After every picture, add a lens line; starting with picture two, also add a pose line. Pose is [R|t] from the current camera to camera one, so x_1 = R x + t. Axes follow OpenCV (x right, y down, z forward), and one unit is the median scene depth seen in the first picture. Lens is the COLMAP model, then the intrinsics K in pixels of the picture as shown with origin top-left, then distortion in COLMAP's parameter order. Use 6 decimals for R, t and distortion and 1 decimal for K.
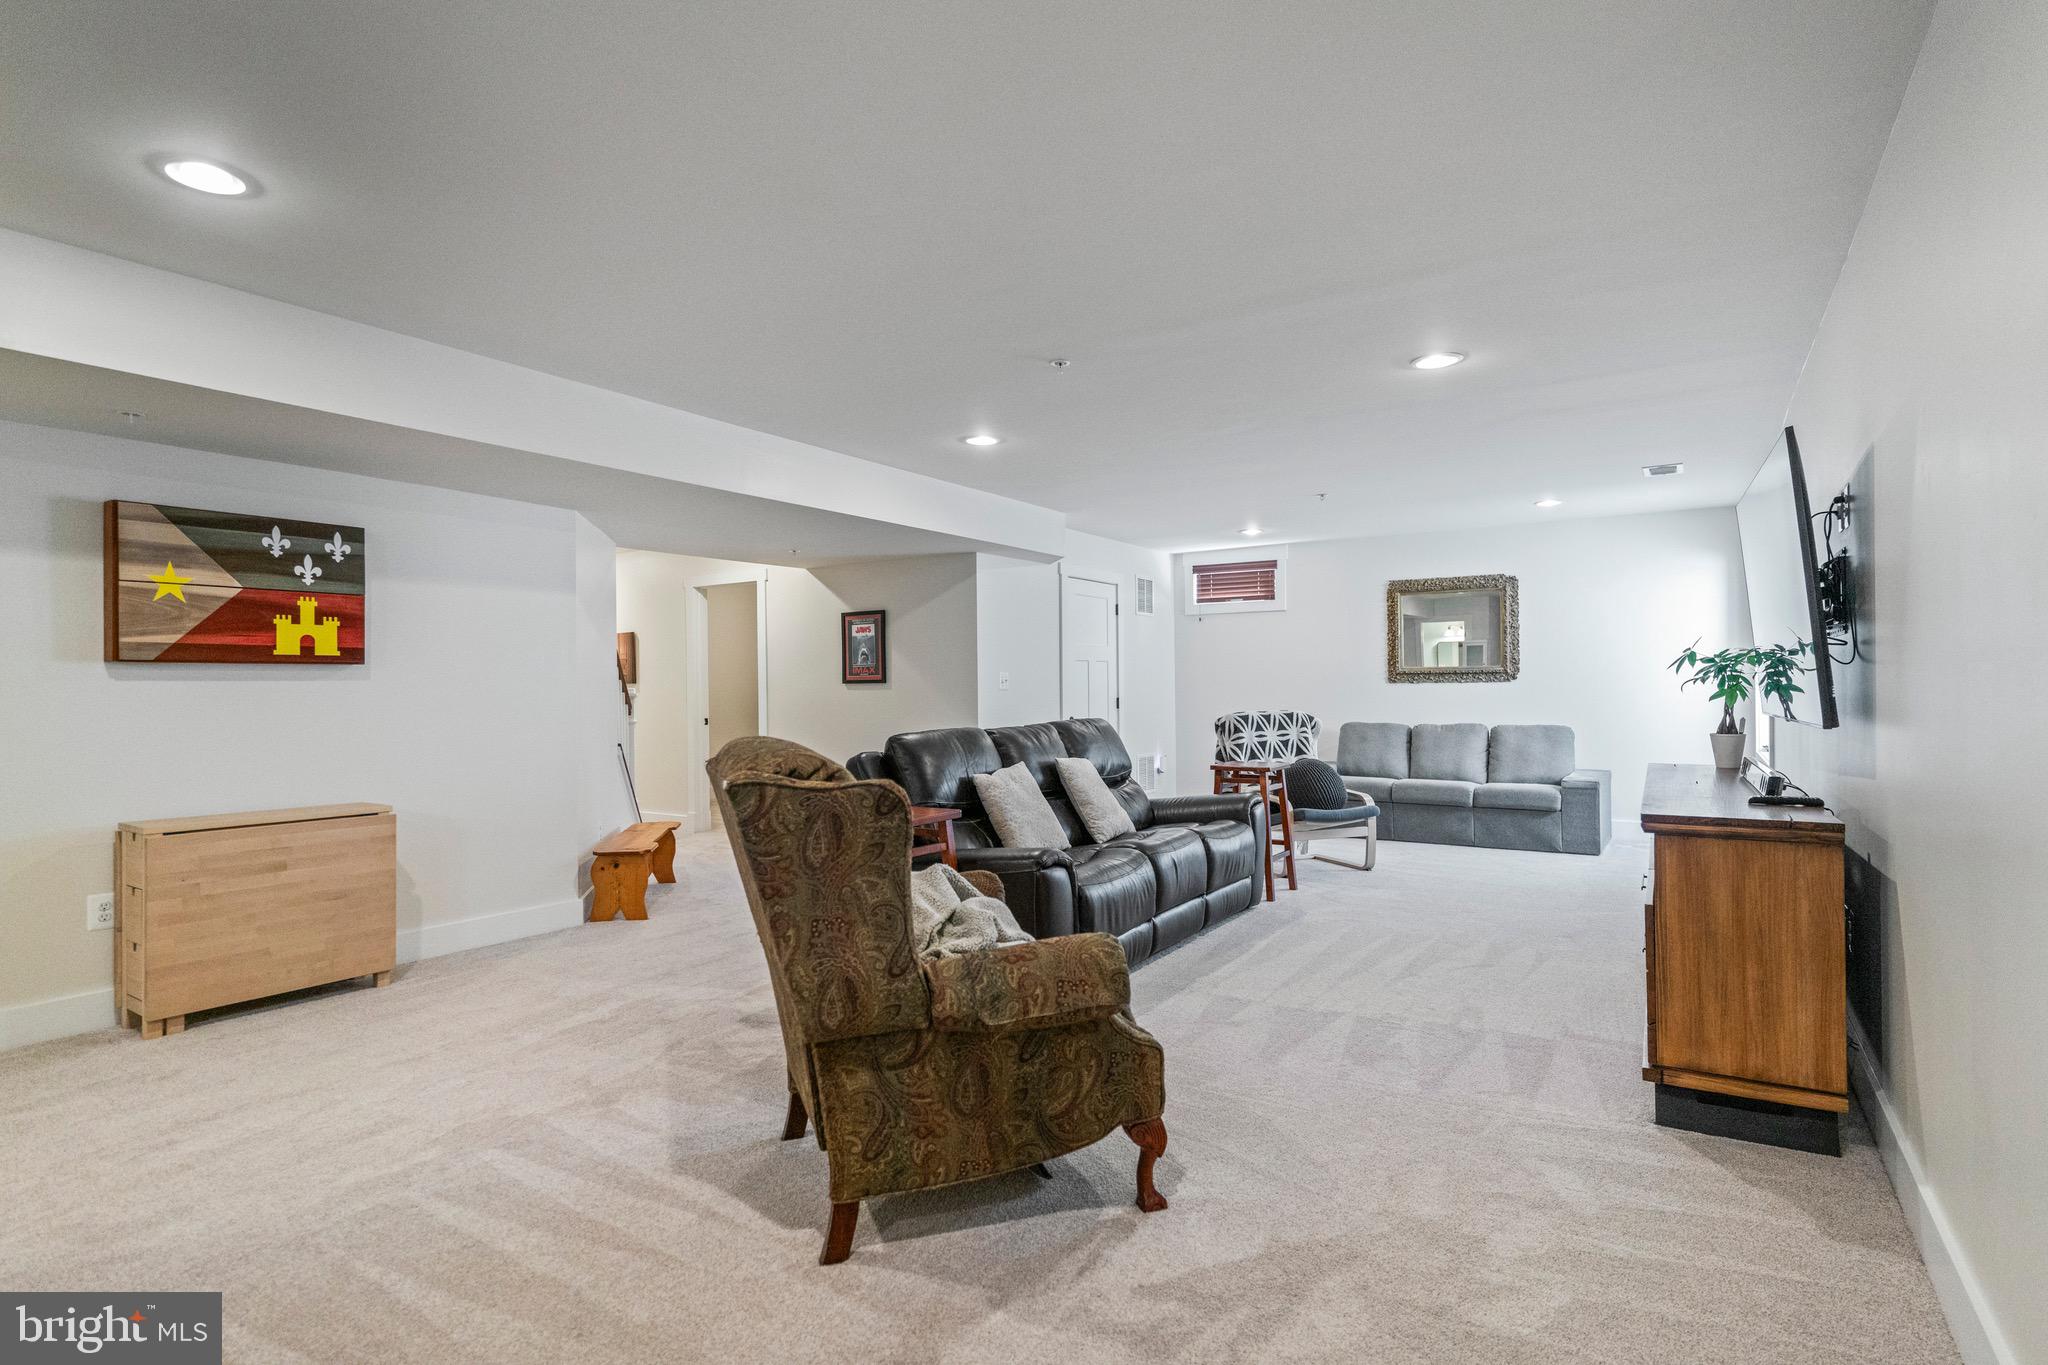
lens RADIAL K [[1021.6, 0, 1024.0], [0, 1021.6, 682.5], [0, 0, 1]] dist [0.018185, 0.000018]
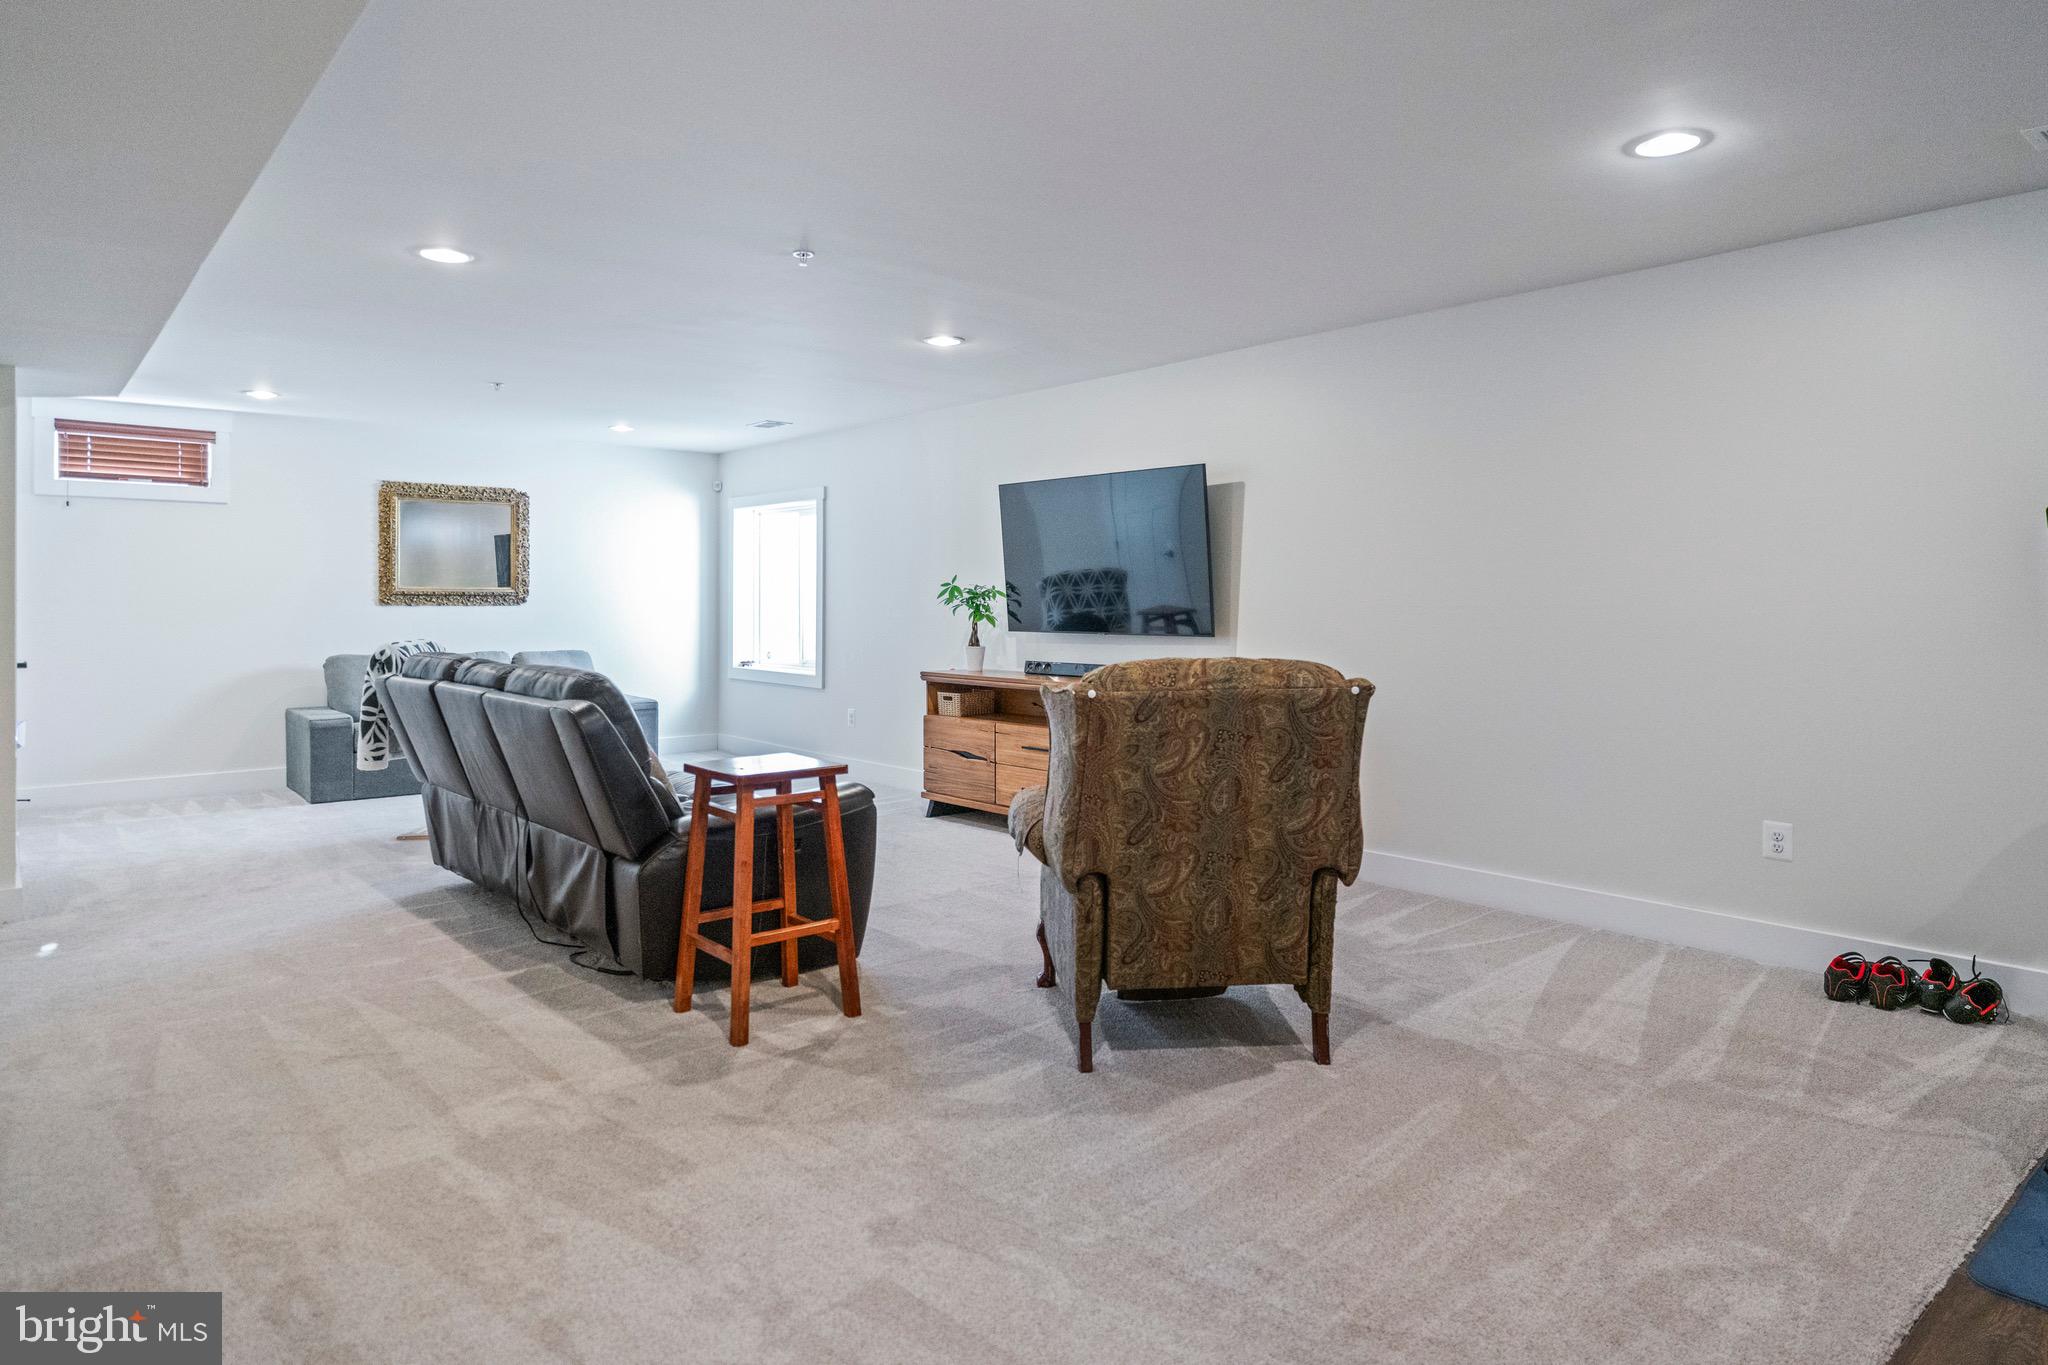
lens RADIAL K [[1179.3, 0, 1024.0], [0, 1179.3, 682.5], [0, 0, 1]] dist [-0.004584, -0.000438]
pose [[0.291045, -0.054253, 0.955170, -0.425020], [-0.009240, 0.998185, 0.059512, 0.001419], [-0.956665, -0.026147, 0.290016, 0.240358]]
